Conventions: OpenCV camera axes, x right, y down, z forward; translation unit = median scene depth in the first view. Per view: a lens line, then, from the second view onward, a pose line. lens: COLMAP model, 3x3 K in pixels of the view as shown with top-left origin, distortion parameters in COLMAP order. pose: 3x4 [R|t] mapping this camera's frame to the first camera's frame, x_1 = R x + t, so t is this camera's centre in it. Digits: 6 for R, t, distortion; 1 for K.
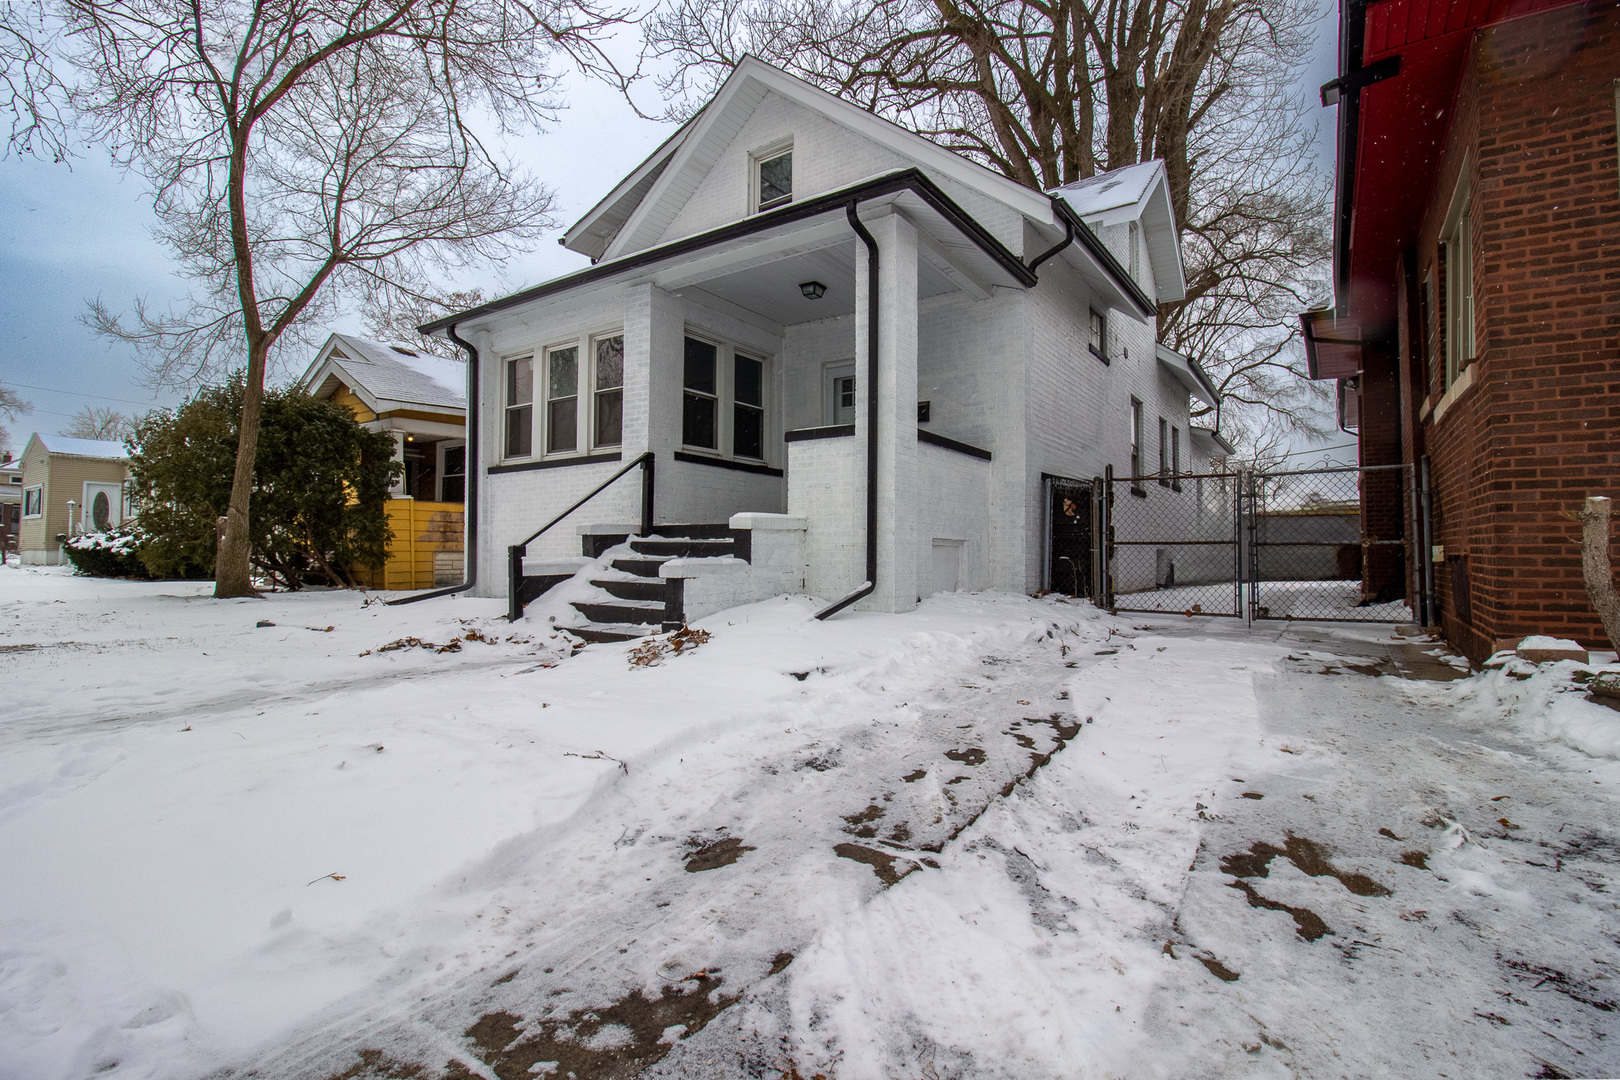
lens RADIAL K [[759.4, 0, 808.4], [0, 759.4, 535.4], [0, 0, 1]] dist [-0.013626, -0.002689]
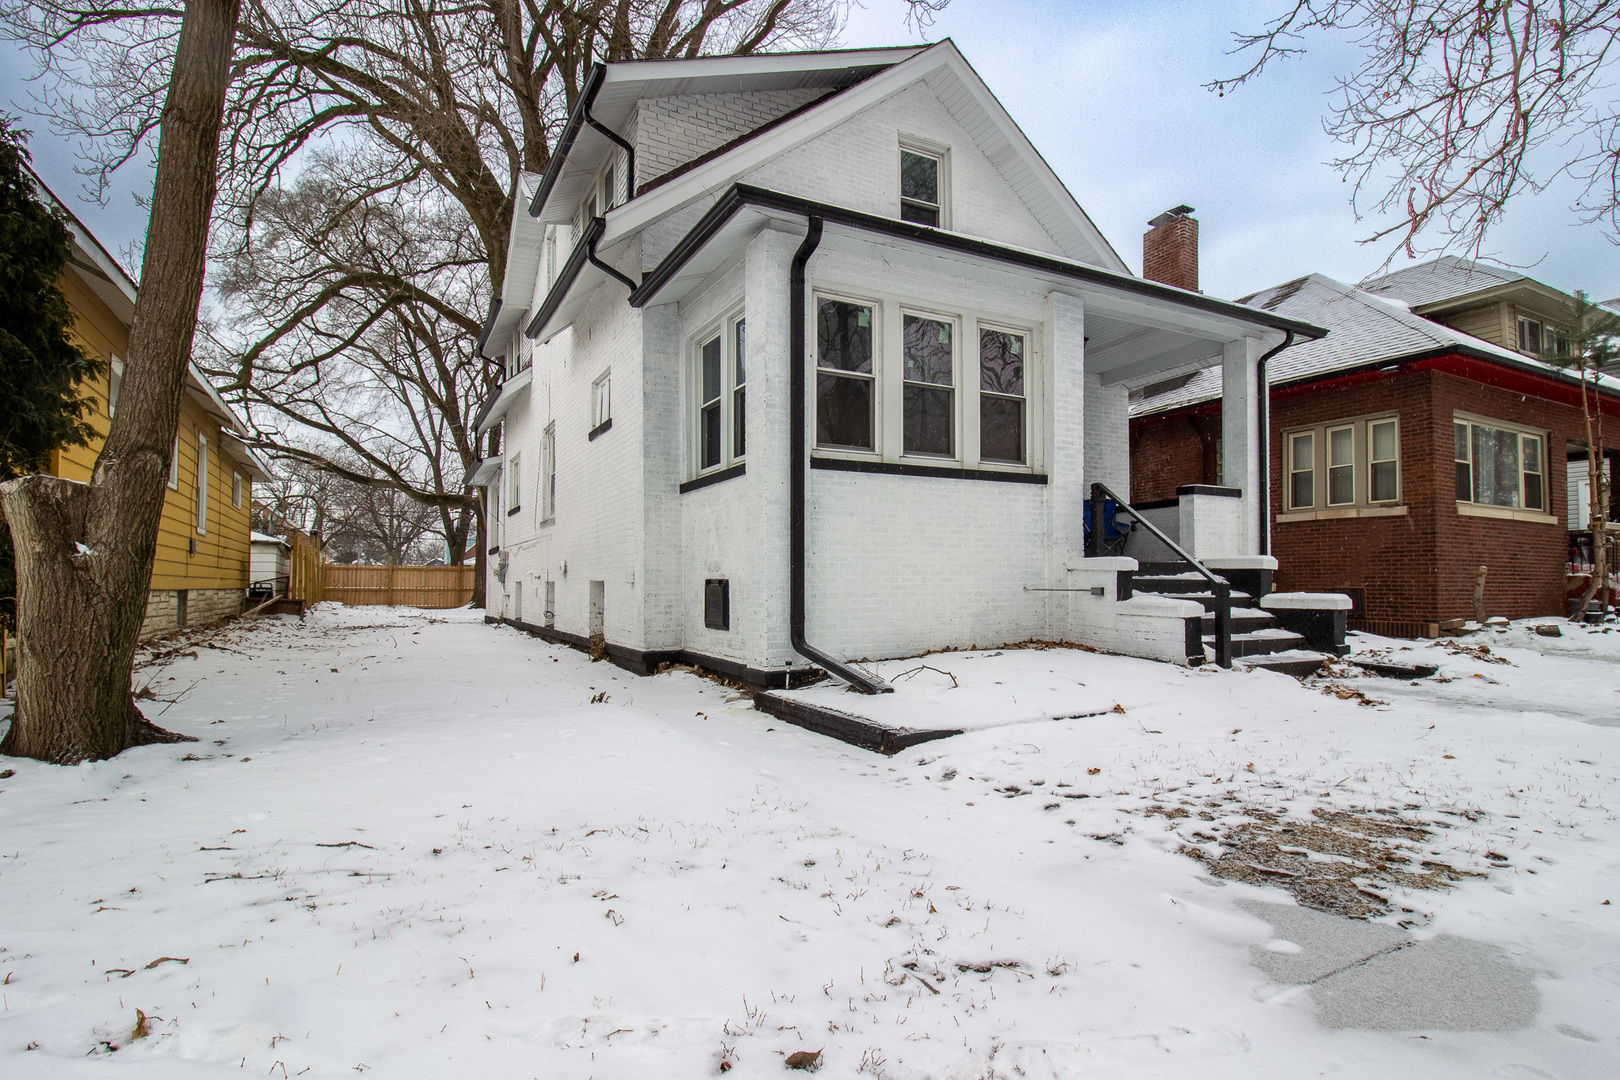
lens RADIAL K [[830.6, 0, 817.0], [0, 830.6, 575.2], [0, 0, 1]] dist [-0.007831, -0.000652]
pose [[0.450795, 0.008956, 0.892583, -1.297206], [-0.016505, 0.999862, -0.001696, 0.012745], [-0.892475, -0.013968, 0.450880, 0.849647]]
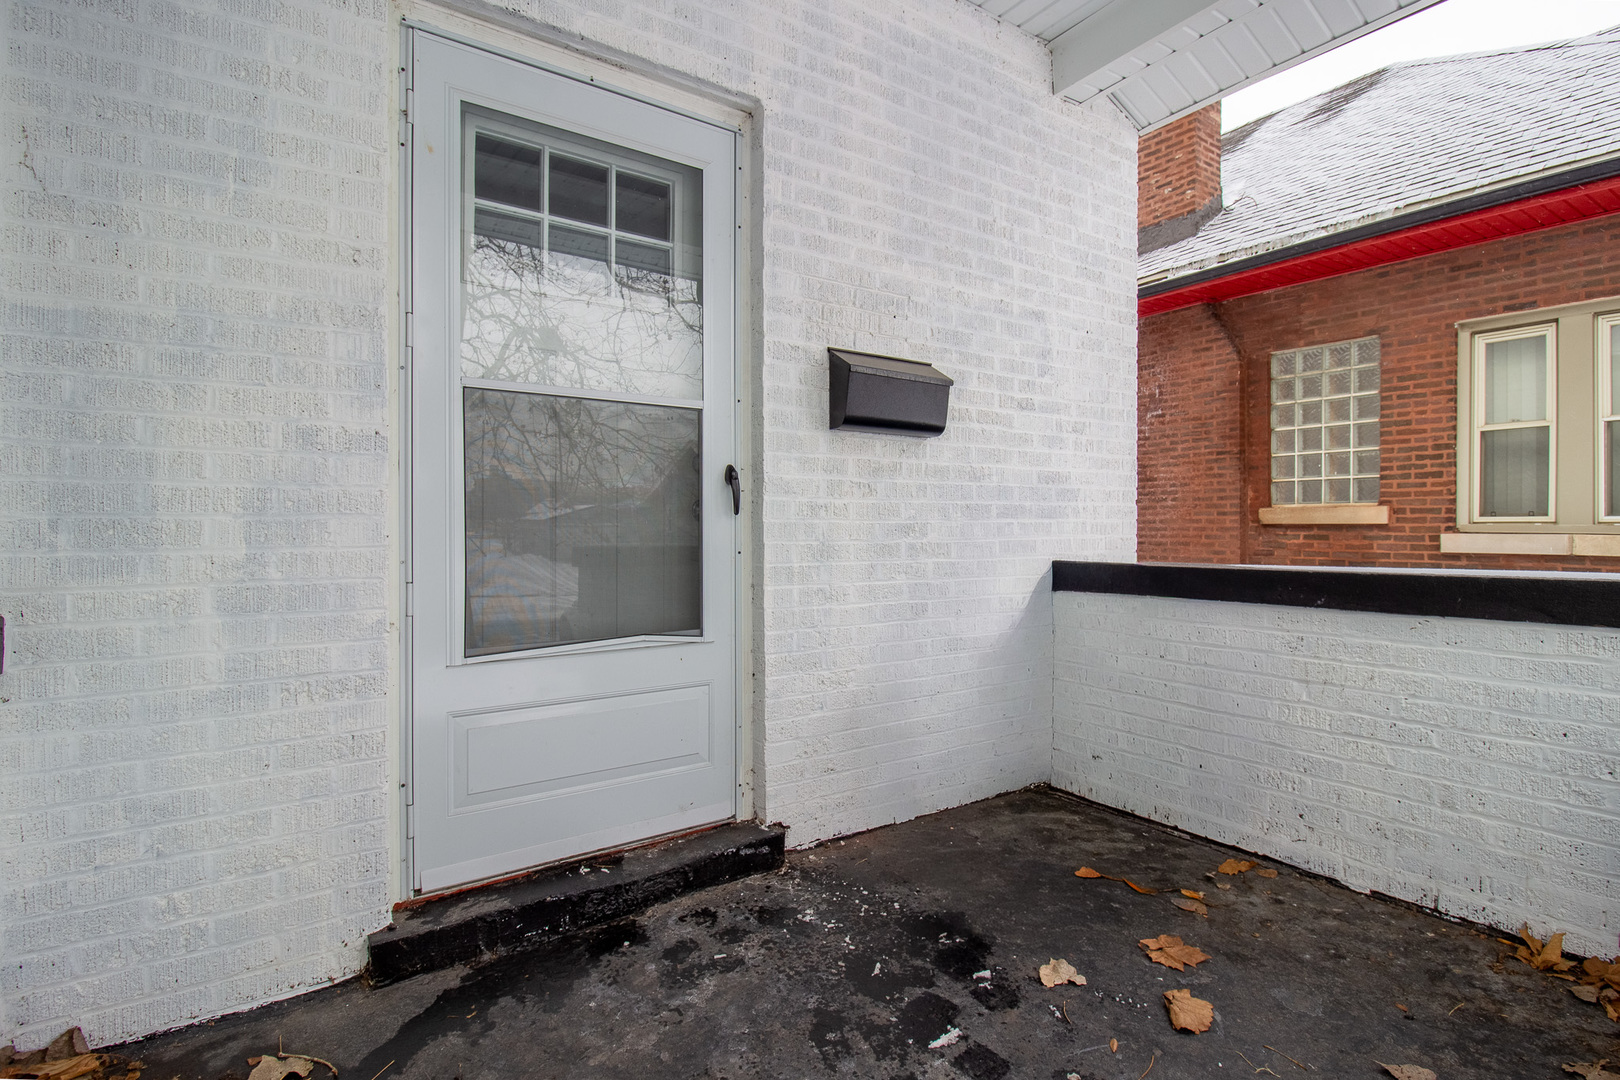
lens RADIAL K [[759.4, 0, 810.6], [0, 759.4, 525.9], [0, 0, 1]] dist [-0.013626, -0.002689]
pose [[0.368007, -0.006108, 0.929803, -0.132338], [-0.017978, 0.999745, 0.013683, -0.134438], [-0.929649, -0.021752, 0.367803, 1.035850]]
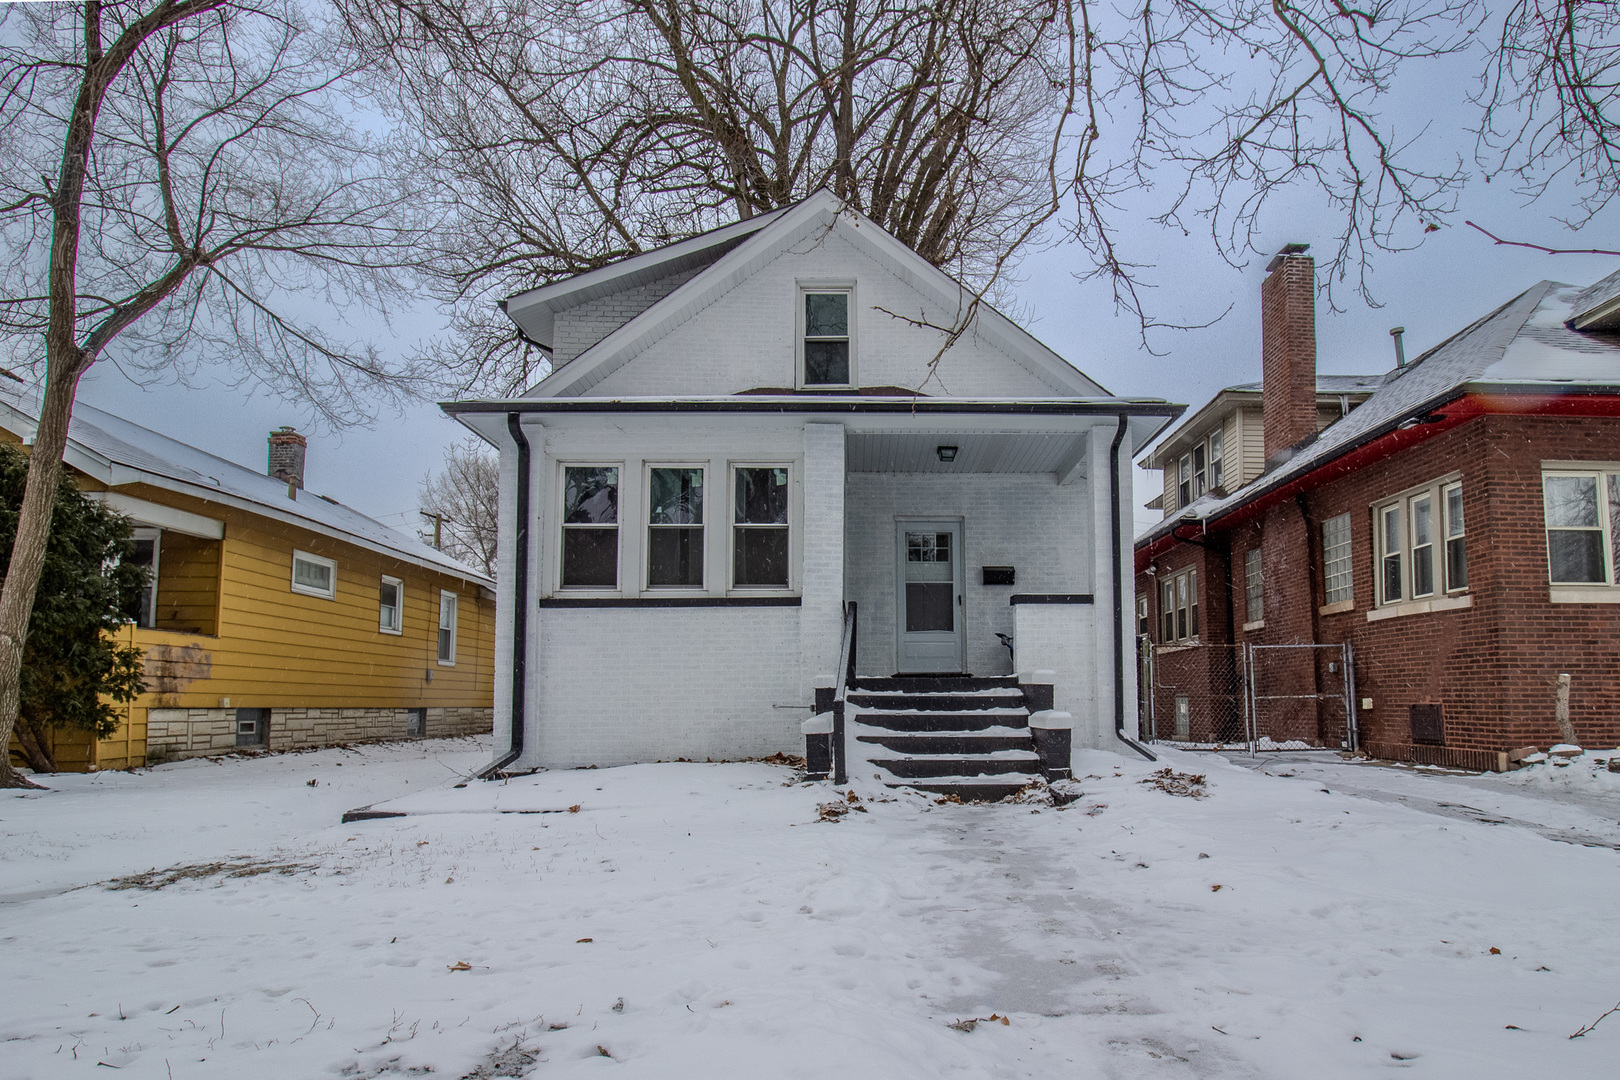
lens RADIAL K [[923.9, 0, 871.2], [0, 923.9, 627.0], [0, 0, 1]] dist [-0.007970, -0.002290]
pose [[0.809421, 0.043796, 0.585594, -0.878546], [-0.007351, 0.997893, -0.064469, -0.002463], [-0.587183, 0.047878, 0.808037, 0.045106]]
